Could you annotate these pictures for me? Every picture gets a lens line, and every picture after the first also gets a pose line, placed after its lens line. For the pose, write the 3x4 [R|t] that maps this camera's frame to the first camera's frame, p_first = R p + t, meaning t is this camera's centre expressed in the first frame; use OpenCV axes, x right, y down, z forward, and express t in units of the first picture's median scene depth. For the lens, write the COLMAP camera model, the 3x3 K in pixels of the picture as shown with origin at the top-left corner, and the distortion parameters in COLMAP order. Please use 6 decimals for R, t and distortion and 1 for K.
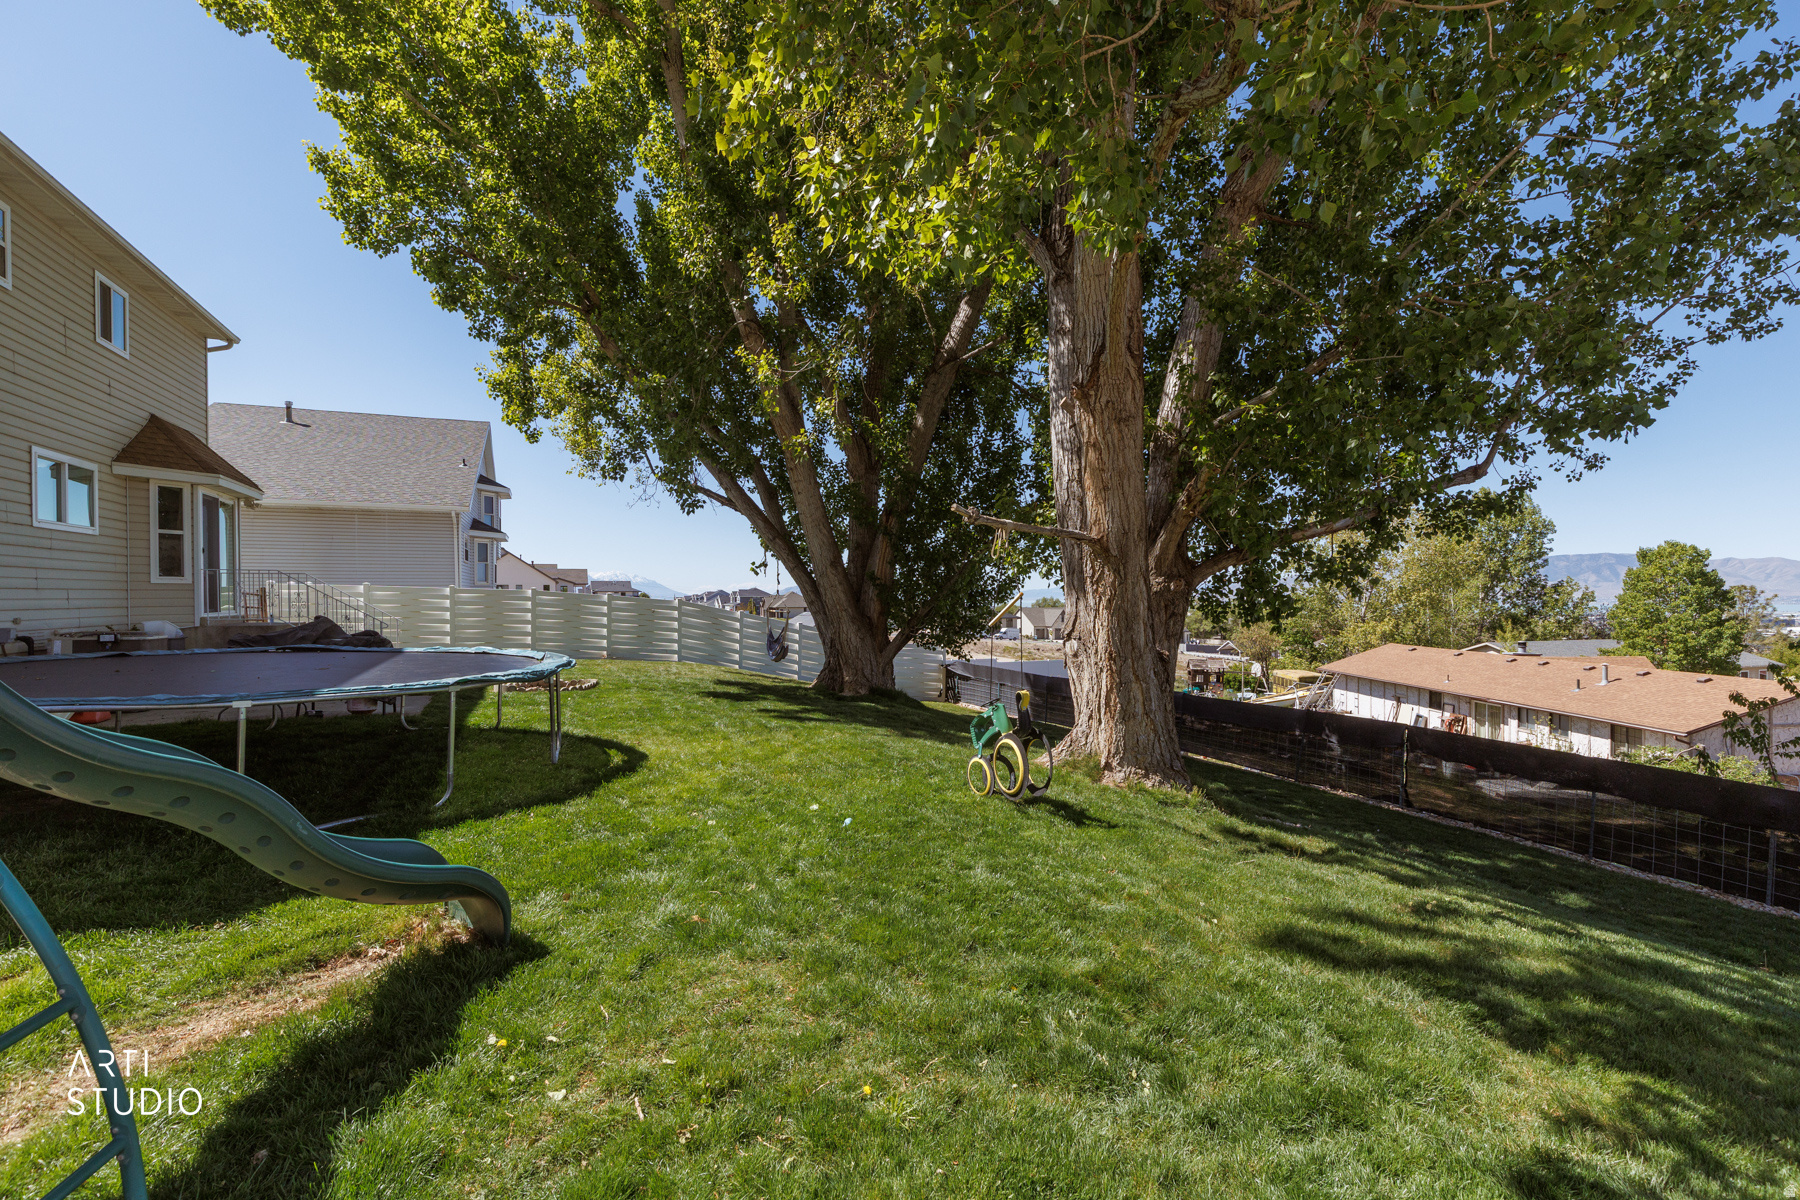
lens RADIAL K [[818.2, 0, 900.0], [0, 818.2, 600.0], [0, 0, 1]] dist [0.012908, 0.000125]
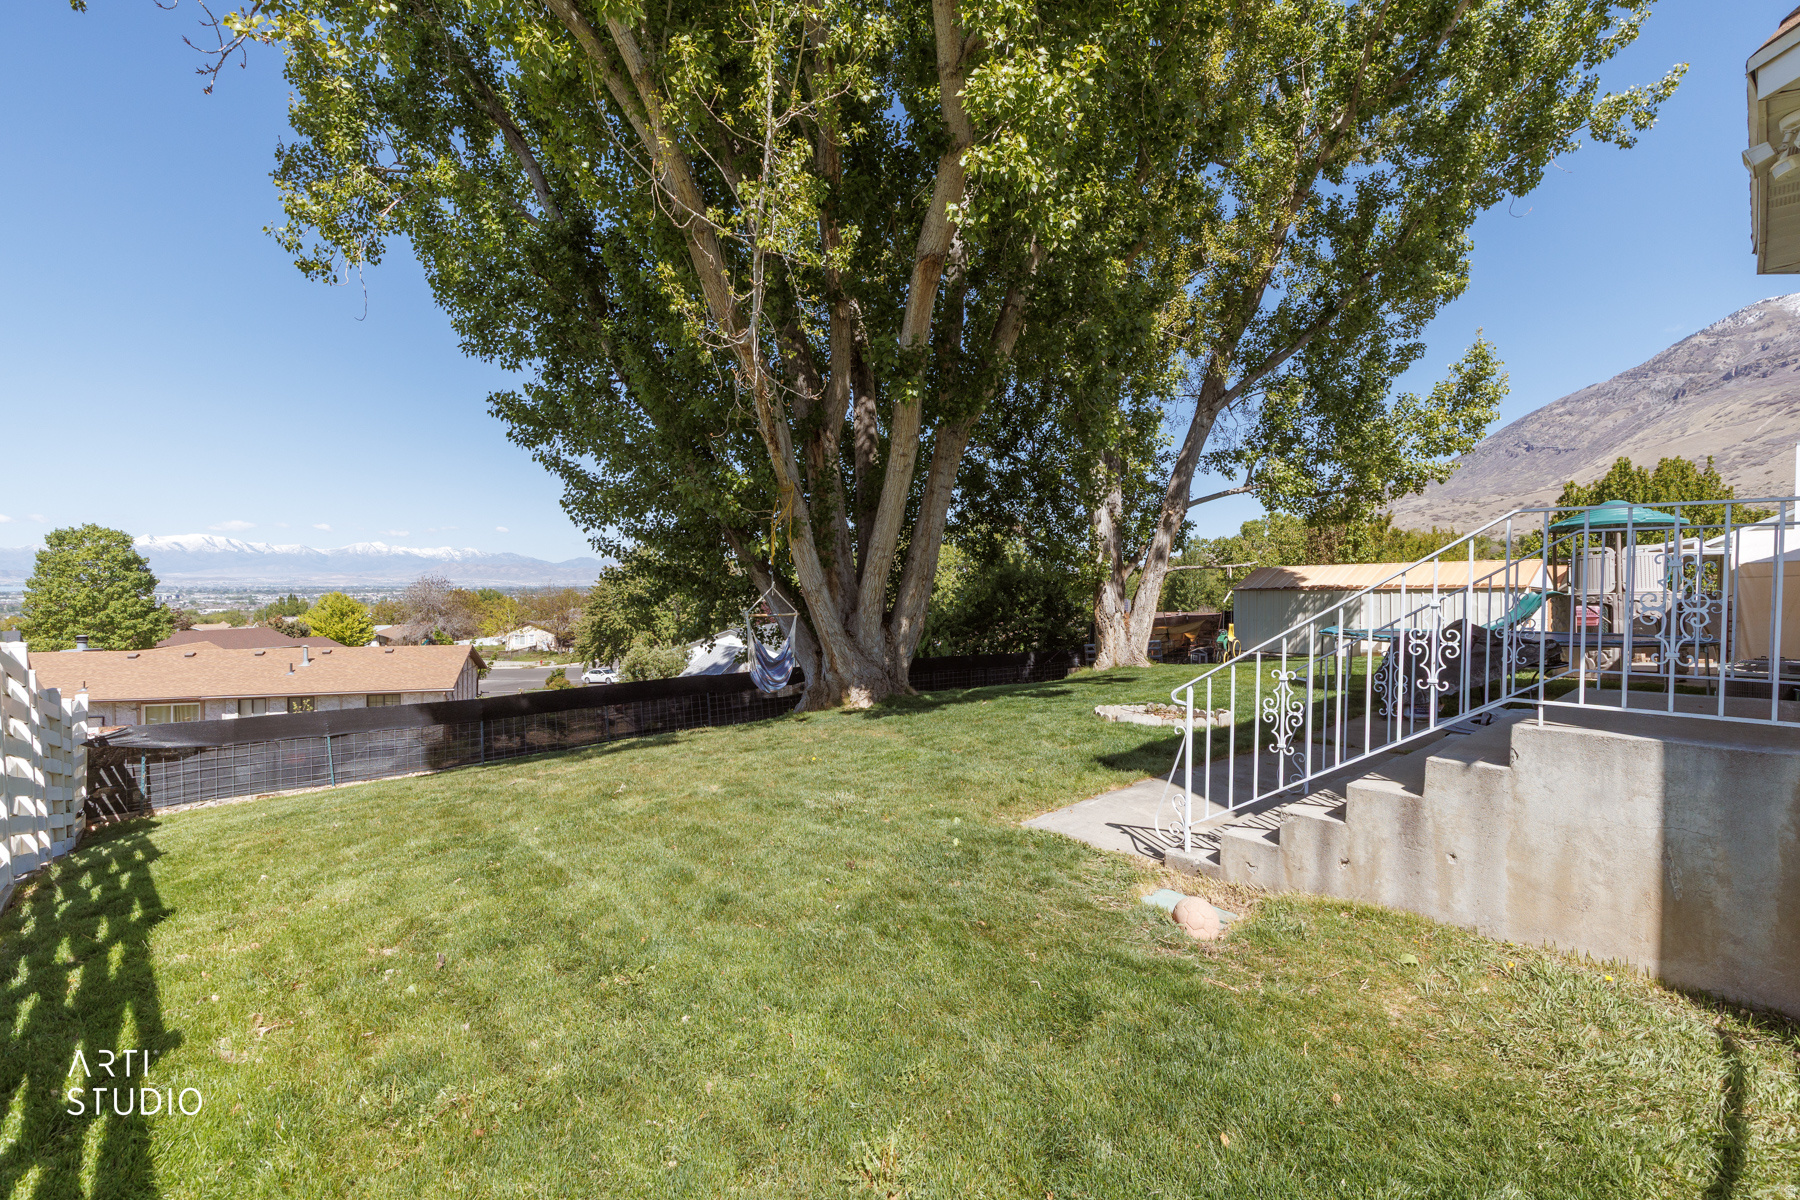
lens RADIAL K [[828.5, 0, 900.0], [0, 828.5, 600.0], [0, 0, 1]] dist [0.017790, 0.000360]
pose [[-0.340083, -0.013060, 0.940305, -0.304722], [-0.000784, 0.999907, 0.013605, 0.002996], [-0.940395, 0.003890, -0.340062, 0.472458]]
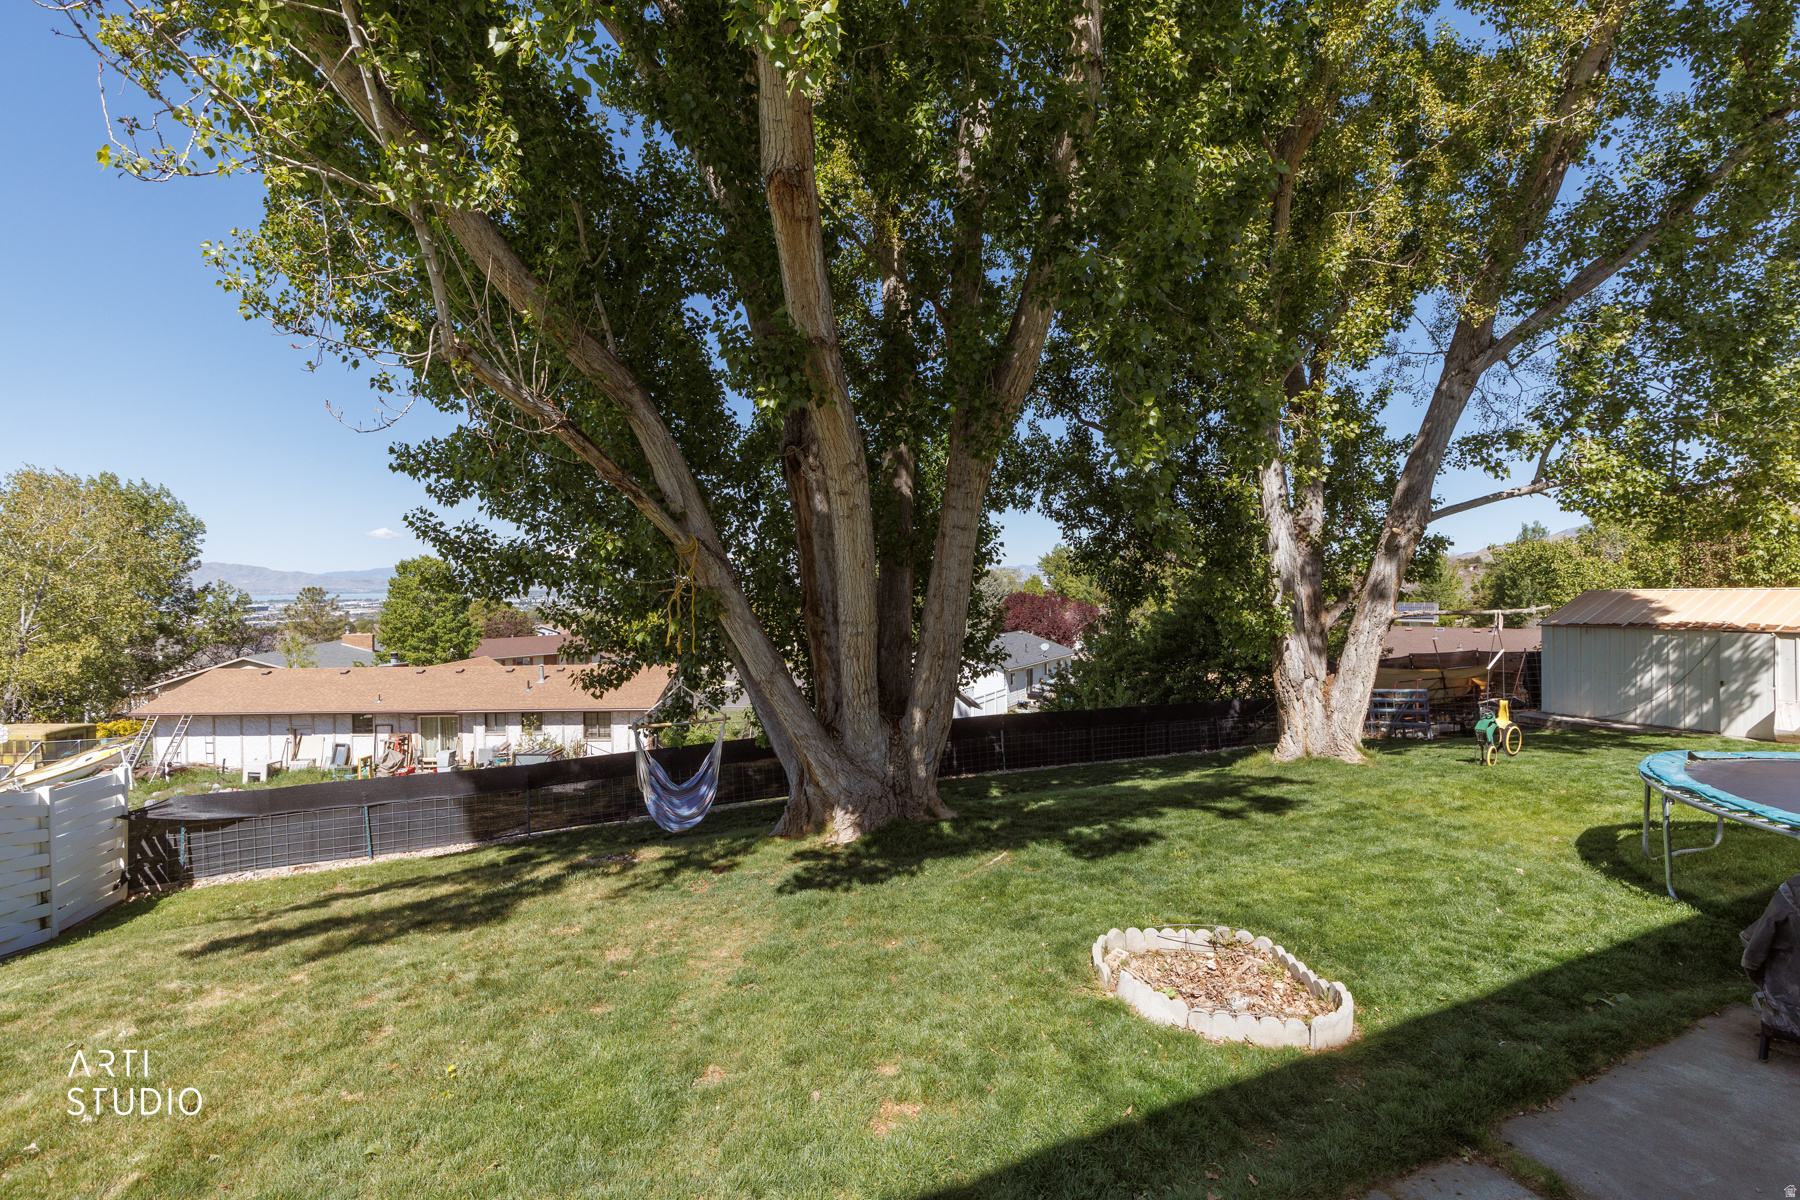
lens RADIAL K [[818.2, 0, 900.0], [0, 818.2, 600.0], [0, 0, 1]] dist [0.012908, 0.000125]
pose [[-0.019328, -0.017154, 0.999666, -0.232092], [0.013527, 0.999757, 0.017417, -0.019279], [-0.999722, 0.013860, -0.019091, 0.374751]]
